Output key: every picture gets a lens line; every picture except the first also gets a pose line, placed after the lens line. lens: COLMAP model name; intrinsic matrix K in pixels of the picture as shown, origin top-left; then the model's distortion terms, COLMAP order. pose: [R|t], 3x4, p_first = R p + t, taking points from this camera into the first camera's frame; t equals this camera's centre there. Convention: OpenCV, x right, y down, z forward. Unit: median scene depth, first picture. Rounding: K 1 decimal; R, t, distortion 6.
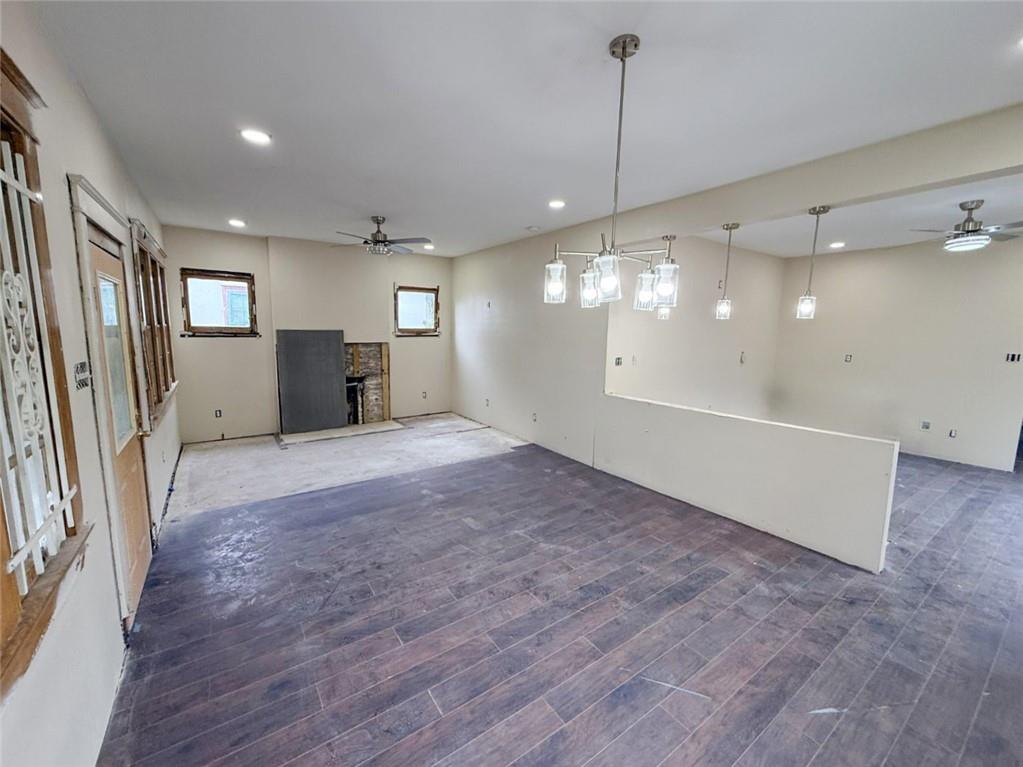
lens RADIAL K [[411.6, 0, 509.0], [0, 411.6, 383.4], [0, 0, 1]] dist [-0.001481, -0.000095]
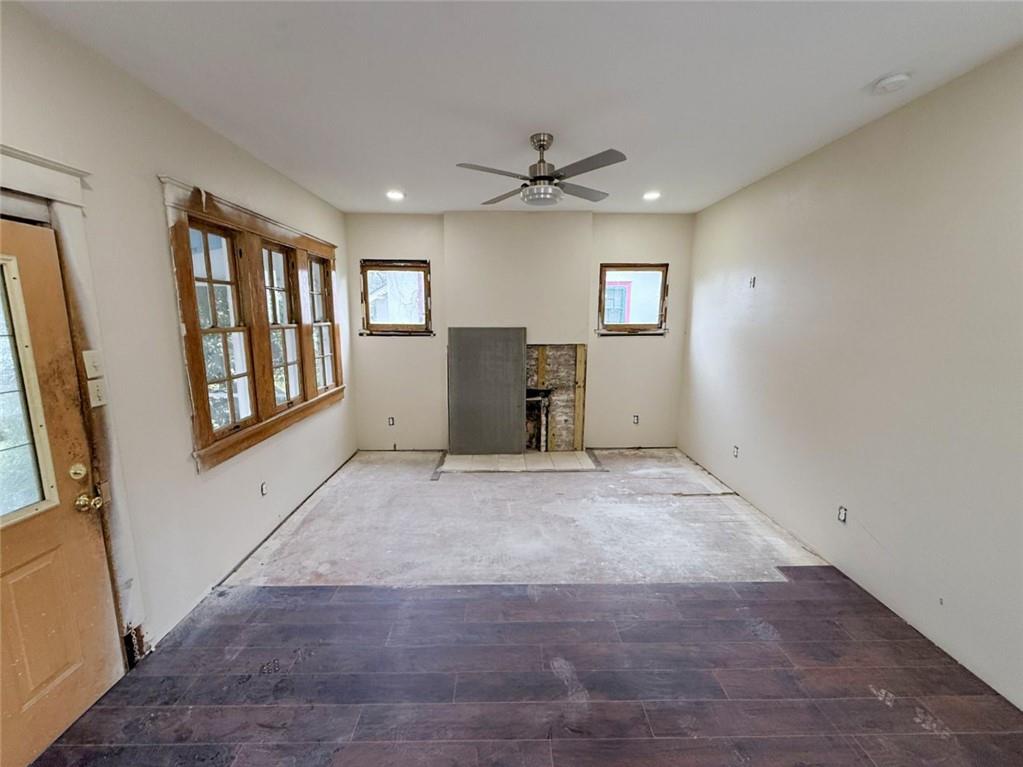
lens RADIAL K [[411.6, 0, 509.0], [0, 411.6, 383.4], [0, 0, 1]] dist [-0.001481, -0.000095]
pose [[0.831445, 0.075492, -0.550454, -0.007474], [-0.064872, 0.997140, 0.038765, -0.060328], [0.551807, 0.003478, 0.833965, 0.394897]]
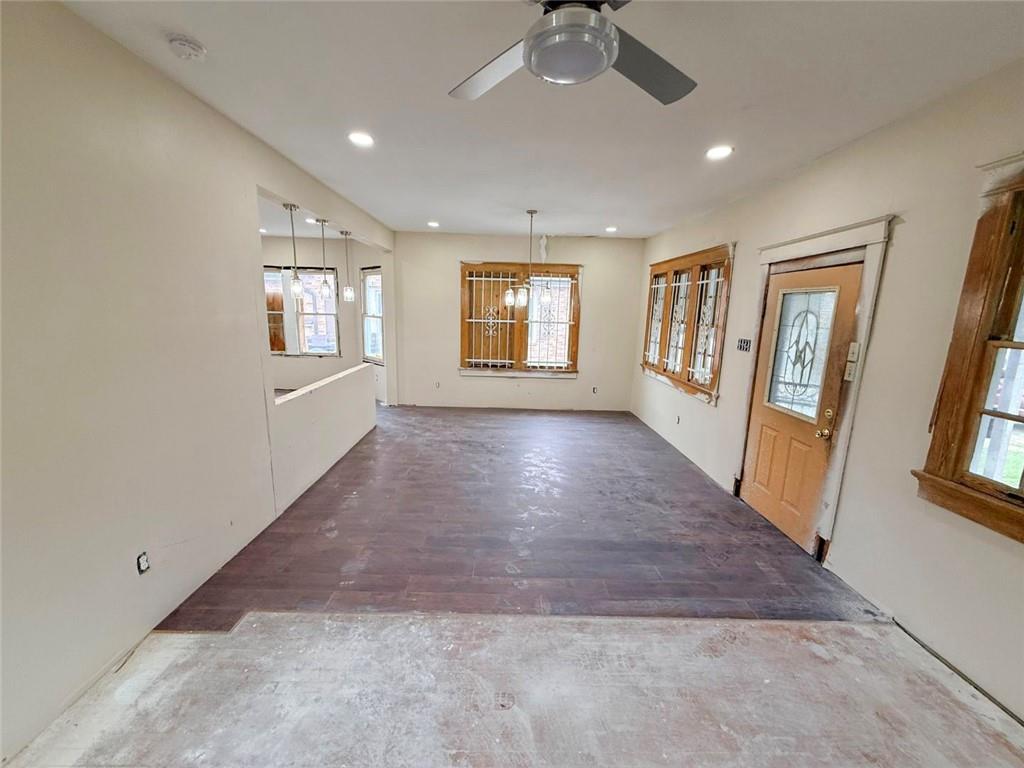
lens RADIAL K [[412.0, 0, 509.5], [0, 412.0, 383.9], [0, 0, 1]] dist [-0.001481, -0.000095]
pose [[-0.828381, -0.134951, 0.543667, -0.374007], [0.040605, 0.953528, 0.298557, -0.159623], [-0.558692, 0.269394, -0.784405, 1.054304]]
